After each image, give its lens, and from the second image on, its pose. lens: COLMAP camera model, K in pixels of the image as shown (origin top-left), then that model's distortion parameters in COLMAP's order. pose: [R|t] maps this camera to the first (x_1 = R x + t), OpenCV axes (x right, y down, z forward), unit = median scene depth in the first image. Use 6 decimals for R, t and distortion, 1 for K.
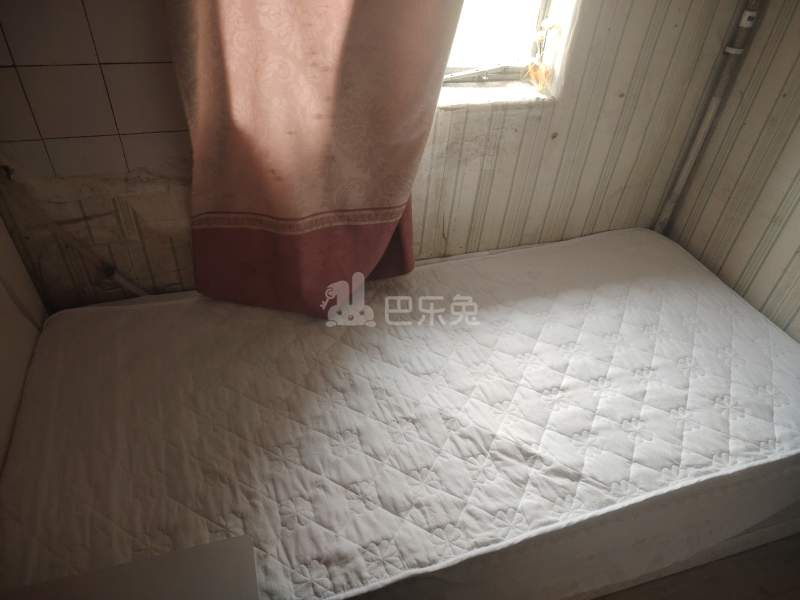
lens RADIAL K [[555.4, 0, 422.7], [0, 555.4, 298.3], [0, 0, 1]] dist [0.046756, -0.058509]
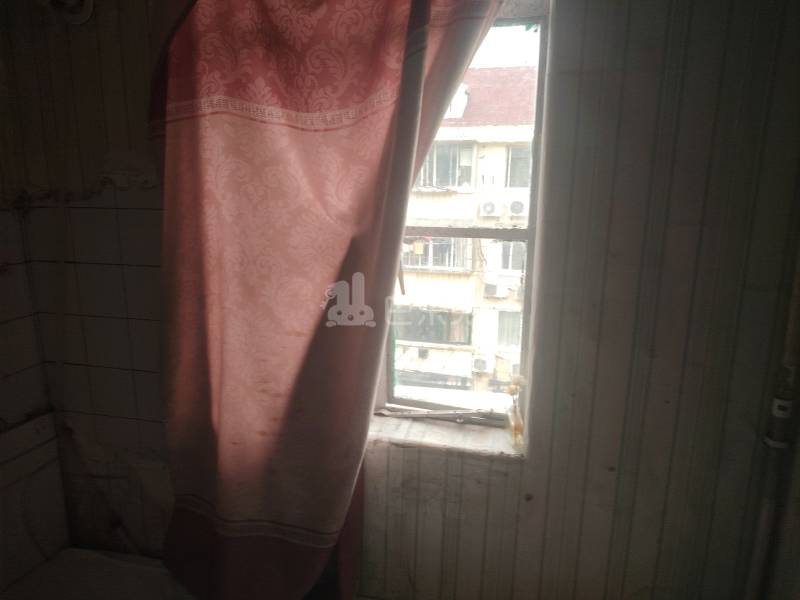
lens RADIAL K [[555.4, 0, 422.7], [0, 555.4, 298.3], [0, 0, 1]] dist [0.046756, -0.058509]
pose [[0.857046, 0.061527, -0.511553, 0.606619], [-0.292155, 0.875836, -0.384131, -0.211019], [0.424402, 0.478670, 0.768608, 0.134390]]
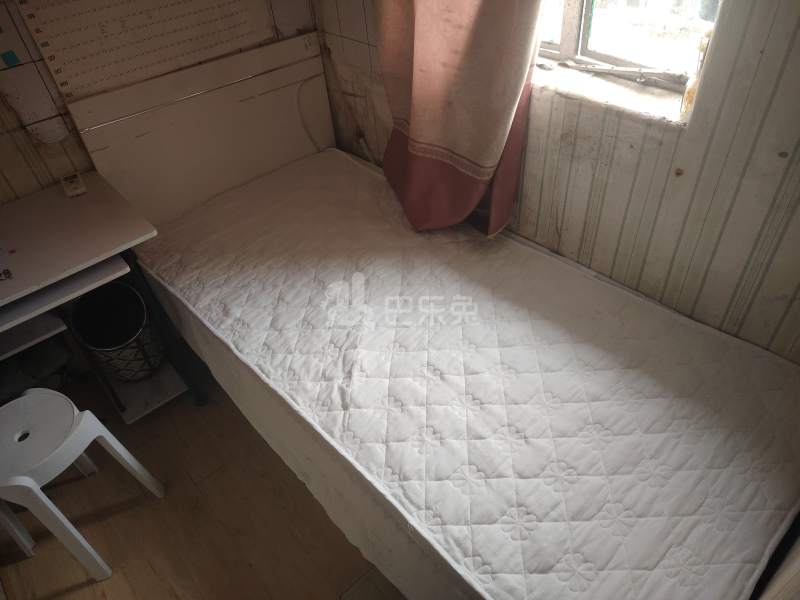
lens RADIAL K [[565.4, 0, 400.8], [0, 565.4, 303.7], [0, 0, 1]] dist [0.057897, -0.067374]
pose [[0.395706, 0.537121, -0.744928, 0.917136], [-0.494860, 0.808011, 0.319736, -0.238508], [0.773648, 0.242114, 0.585534, 0.306311]]
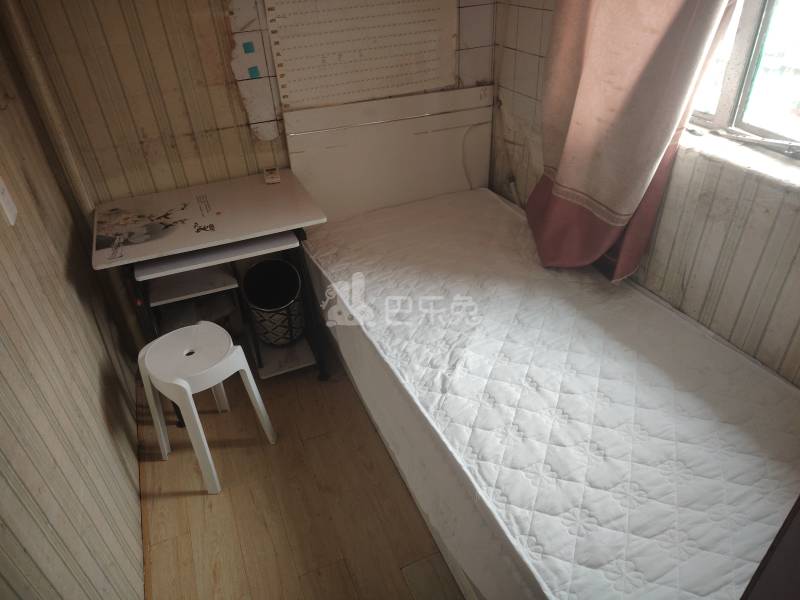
lens RADIAL K [[565.4, 0, 400.8], [0, 565.4, 303.7], [0, 0, 1]] dist [0.057897, -0.067374]
pose [[0.100061, 0.502499, -0.858768, 1.096940], [-0.588919, 0.725585, 0.355949, -0.197171], [0.801974, 0.470128, 0.368535, 0.297374]]
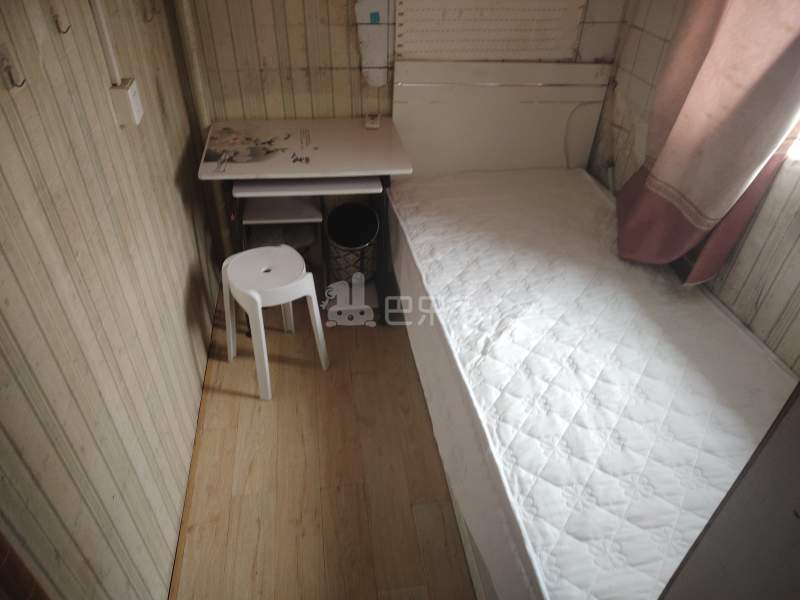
lens RADIAL K [[565.4, 0, 400.8], [0, 565.4, 303.7], [0, 0, 1]] dist [0.057897, -0.067374]
pose [[-0.135523, 0.551031, -0.823406, 1.159859], [-0.658914, 0.570519, 0.490246, -0.240273], [0.739910, 0.608993, 0.285764, 0.336018]]
